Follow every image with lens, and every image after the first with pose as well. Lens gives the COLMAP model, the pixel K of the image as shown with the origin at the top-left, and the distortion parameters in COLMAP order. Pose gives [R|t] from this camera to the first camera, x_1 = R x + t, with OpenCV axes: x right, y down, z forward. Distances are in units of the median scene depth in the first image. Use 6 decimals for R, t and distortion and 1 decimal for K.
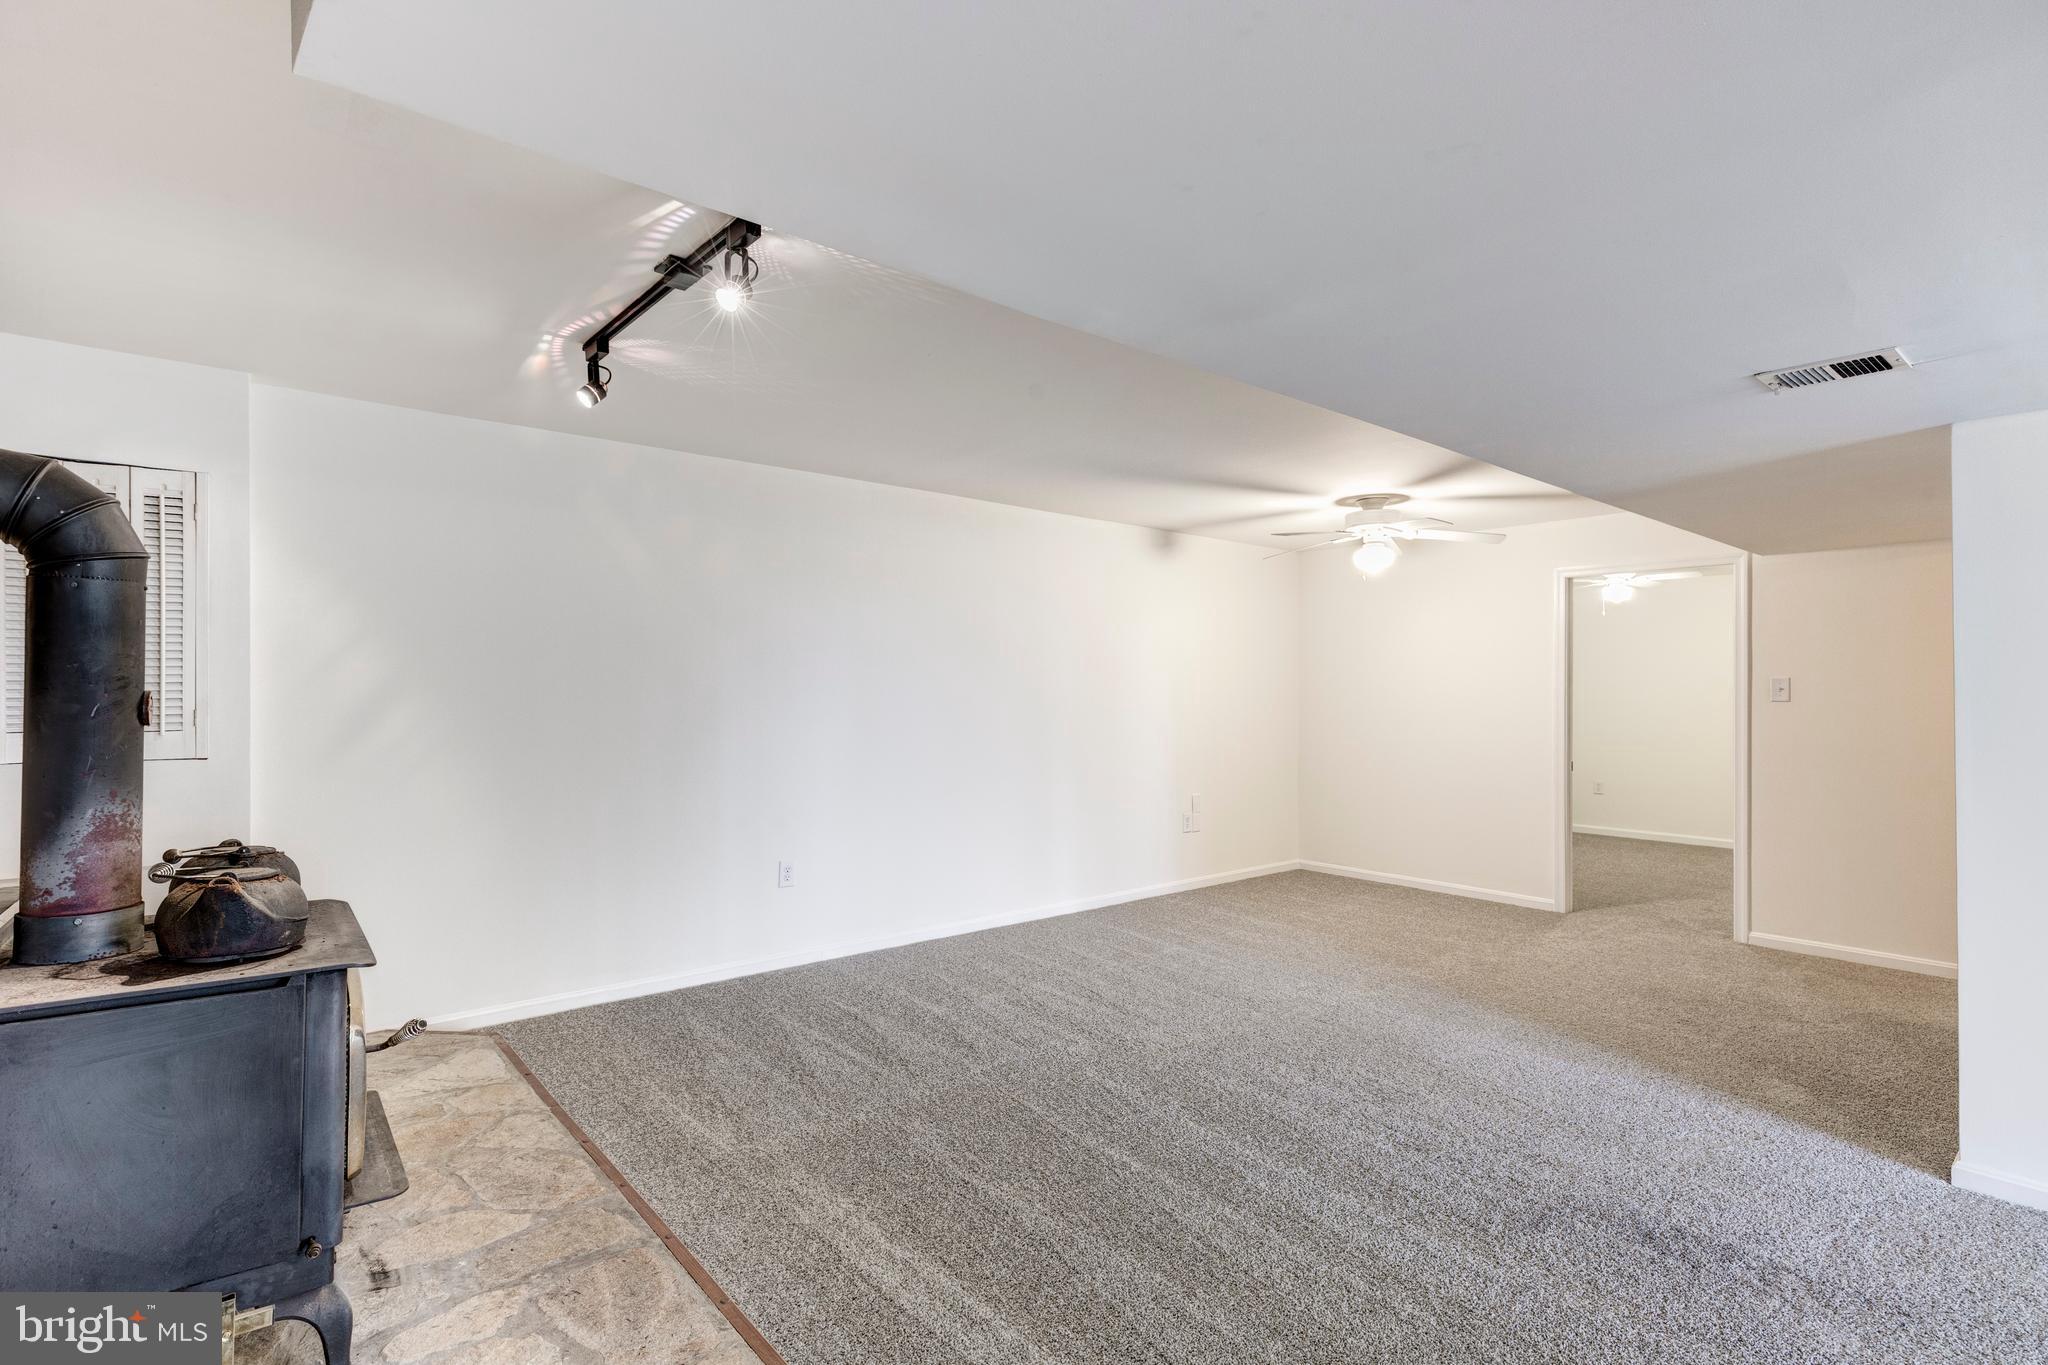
lens RADIAL K [[983.5, 0, 1018.6], [0, 983.5, 691.1], [0, 0, 1]] dist [0.000583, -0.000847]
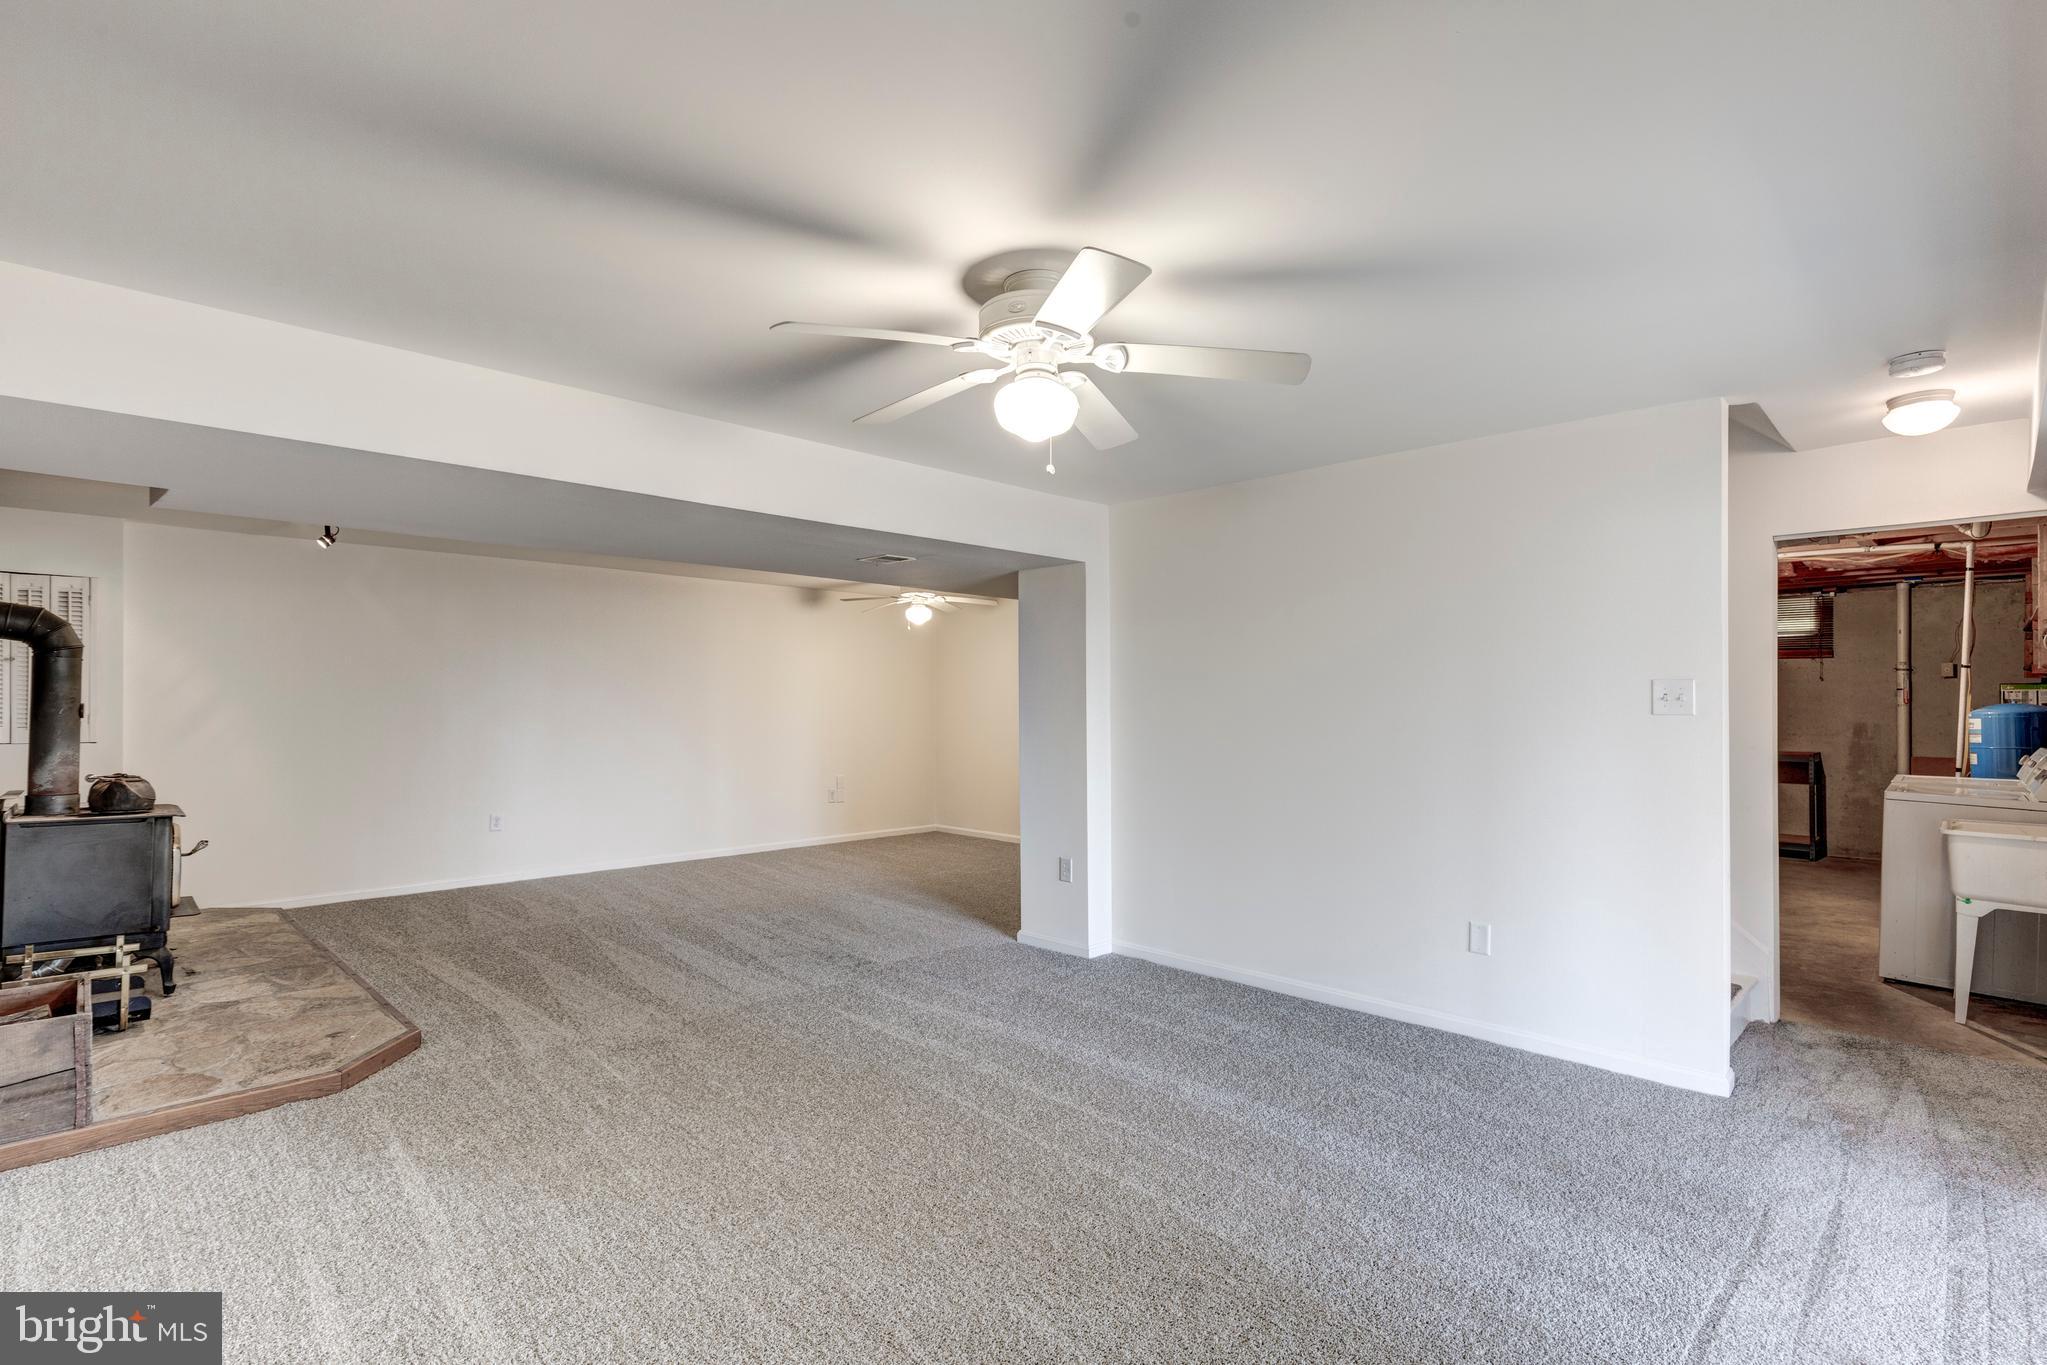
lens RADIAL K [[983.0, 0, 1025.4], [0, 983.0, 689.5], [0, 0, 1]] dist [0.000583, -0.000847]
pose [[0.995787, -0.001296, 0.091691, 1.173319], [0.002490, 0.999914, -0.012915, 0.002622], [-0.091666, 0.013089, 0.995704, -1.587710]]
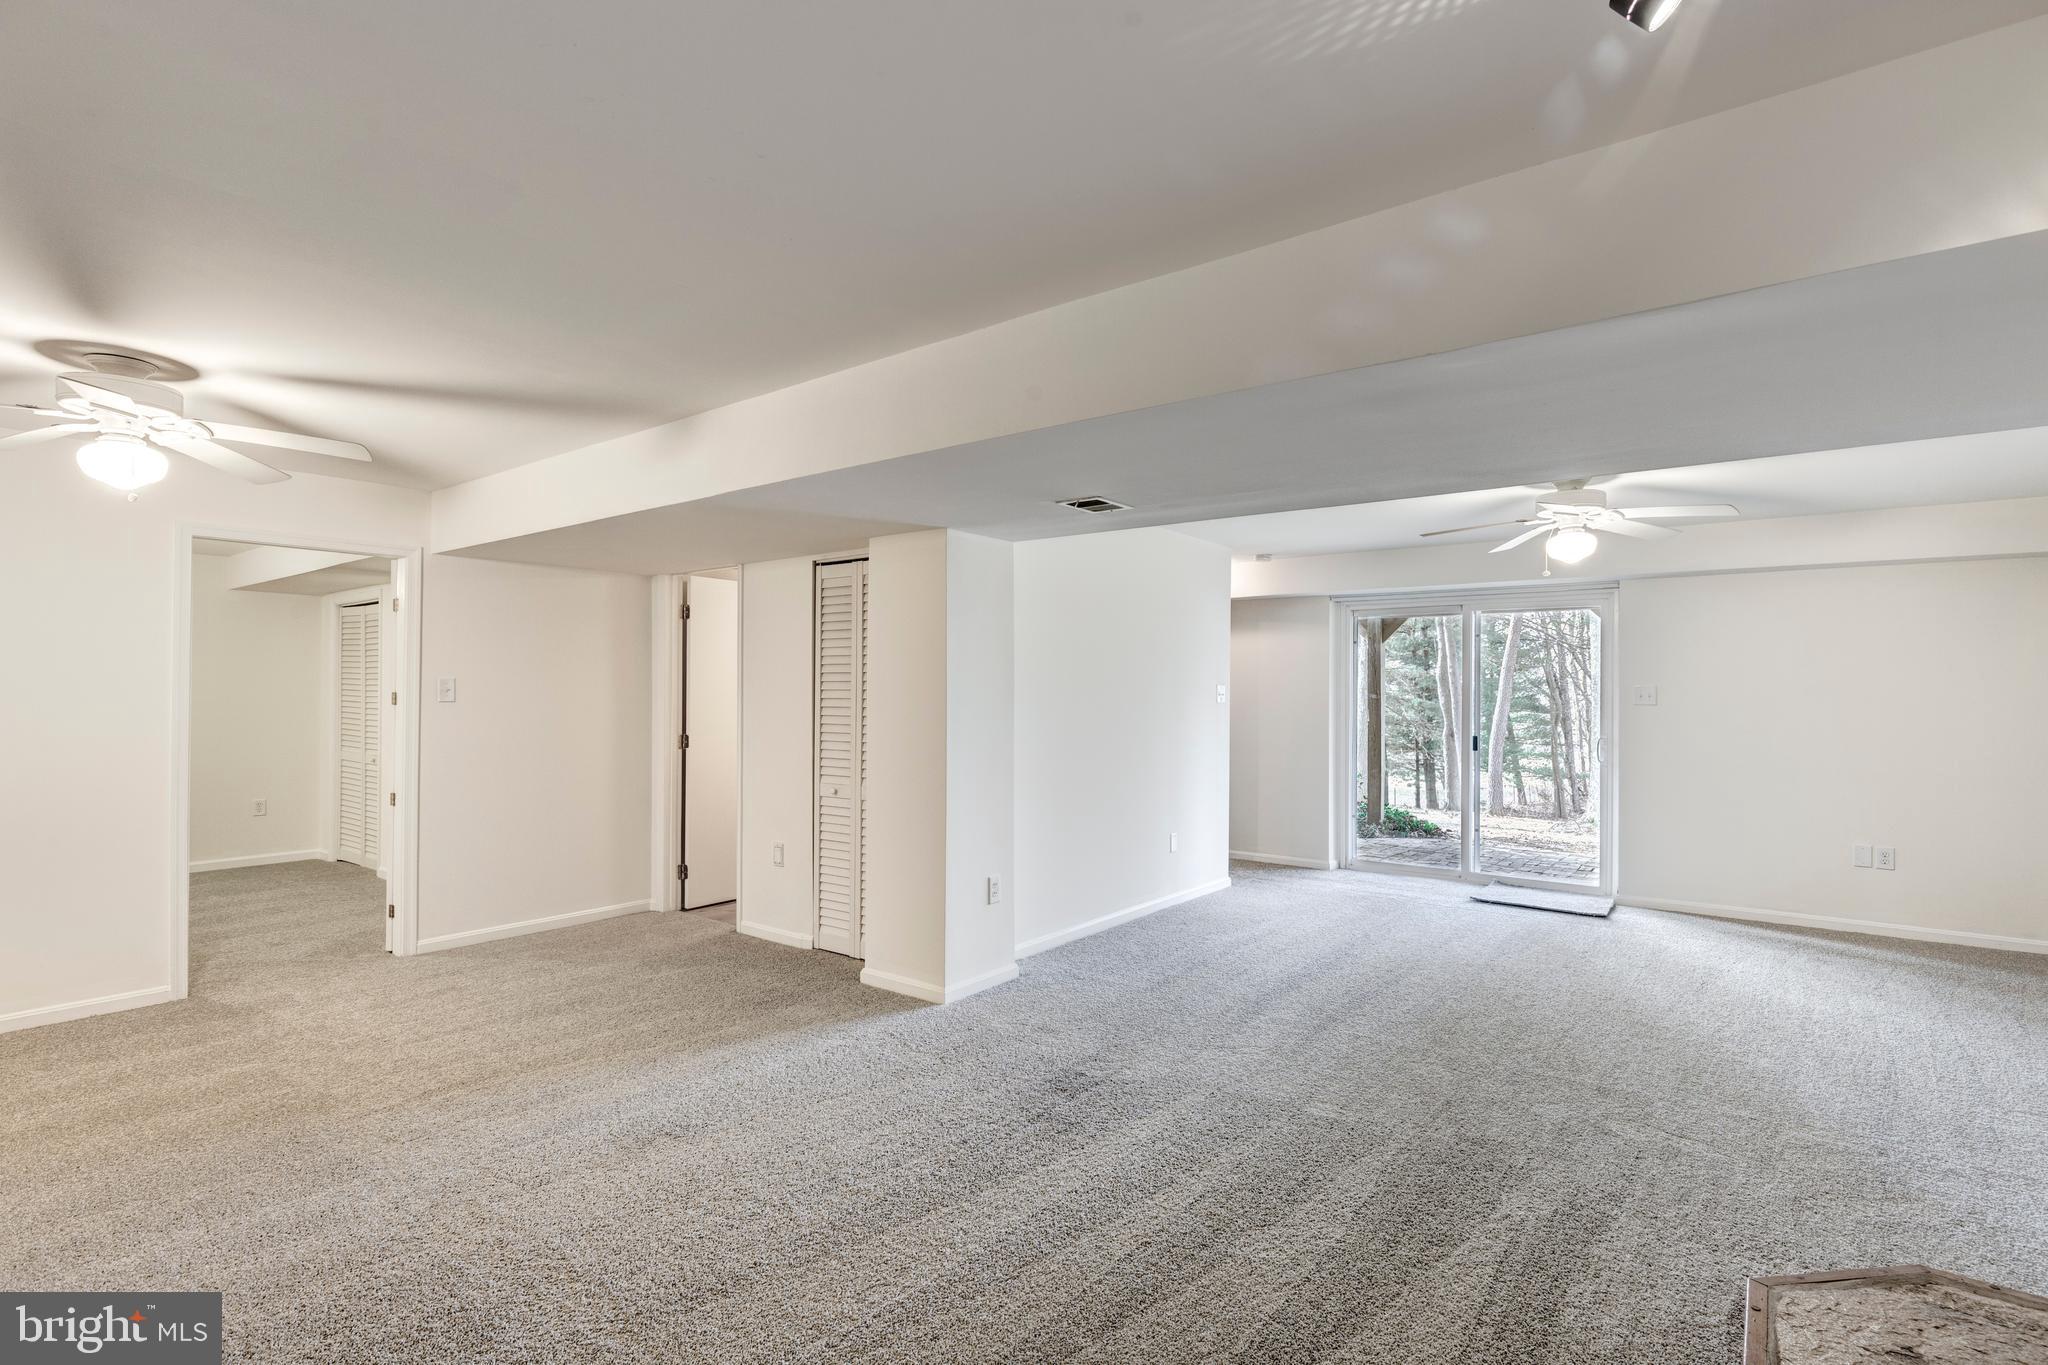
lens RADIAL K [[983.5, 0, 1034.4], [0, 983.5, 682.3], [0, 0, 1]] dist [0.000583, -0.000847]
pose [[-0.225428, 0.004285, 0.974250, -0.984744], [-0.007063, 0.999957, -0.006032, -0.022031], [-0.974234, -0.008241, -0.225388, 1.857876]]
